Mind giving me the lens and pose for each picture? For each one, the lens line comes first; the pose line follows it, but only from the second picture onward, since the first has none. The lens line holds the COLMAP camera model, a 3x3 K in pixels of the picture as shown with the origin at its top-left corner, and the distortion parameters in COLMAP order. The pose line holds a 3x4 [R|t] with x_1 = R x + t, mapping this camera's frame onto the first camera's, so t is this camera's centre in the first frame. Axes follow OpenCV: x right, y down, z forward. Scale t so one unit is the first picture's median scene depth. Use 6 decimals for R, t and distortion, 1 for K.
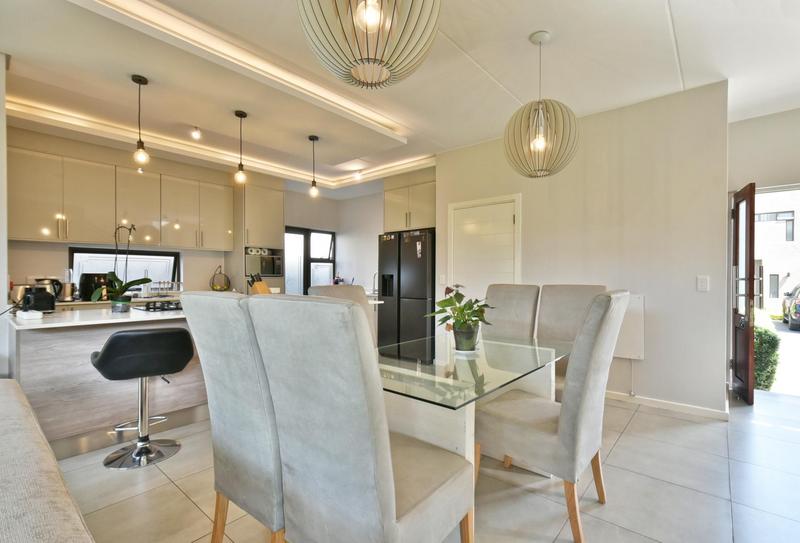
lens RADIAL K [[377.7, 0, 406.0], [0, 377.7, 271.3], [0, 0, 1]] dist [0.000616, 0.001227]
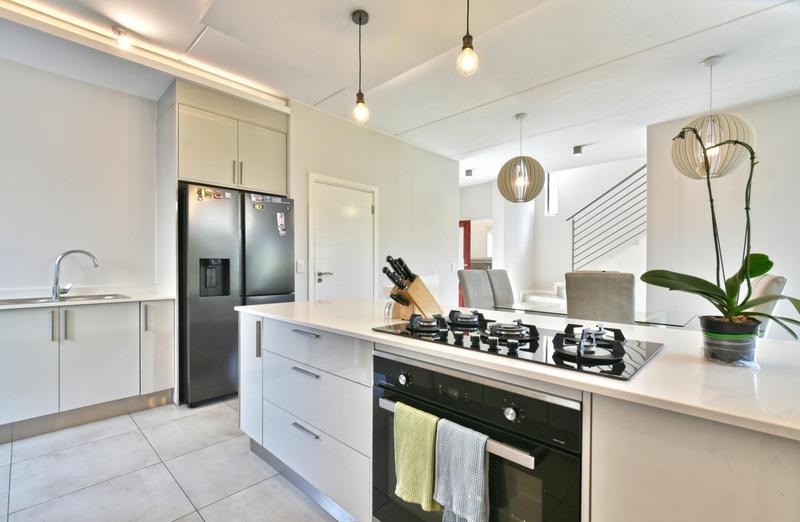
lens RADIAL K [[362.4, 0, 398.2], [0, 362.4, 268.2], [0, 0, 1]] dist [-0.000929, -0.000085]
pose [[0.061500, -0.014063, 0.998008, -0.632685], [-0.021324, 0.999654, 0.015400, 0.008942], [-0.997879, -0.022229, 0.061179, 0.740374]]
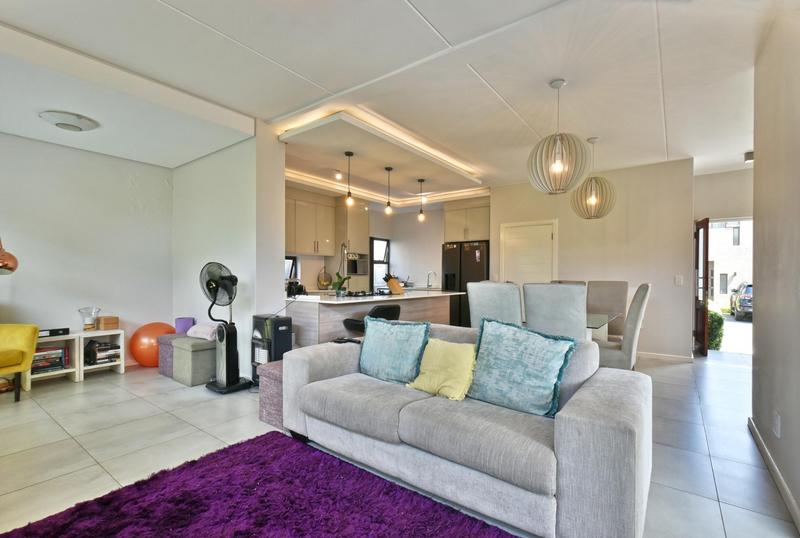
lens RADIAL K [[374.7, 0, 400.0], [0, 374.7, 269.0], [0, 0, 1]] dist [0.000227, -0.000447]
pose [[0.998353, 0.003495, 0.057267, -0.331219], [-0.003450, 0.999994, -0.000889, -0.007467], [-0.057270, 0.000690, 0.998358, -0.356008]]
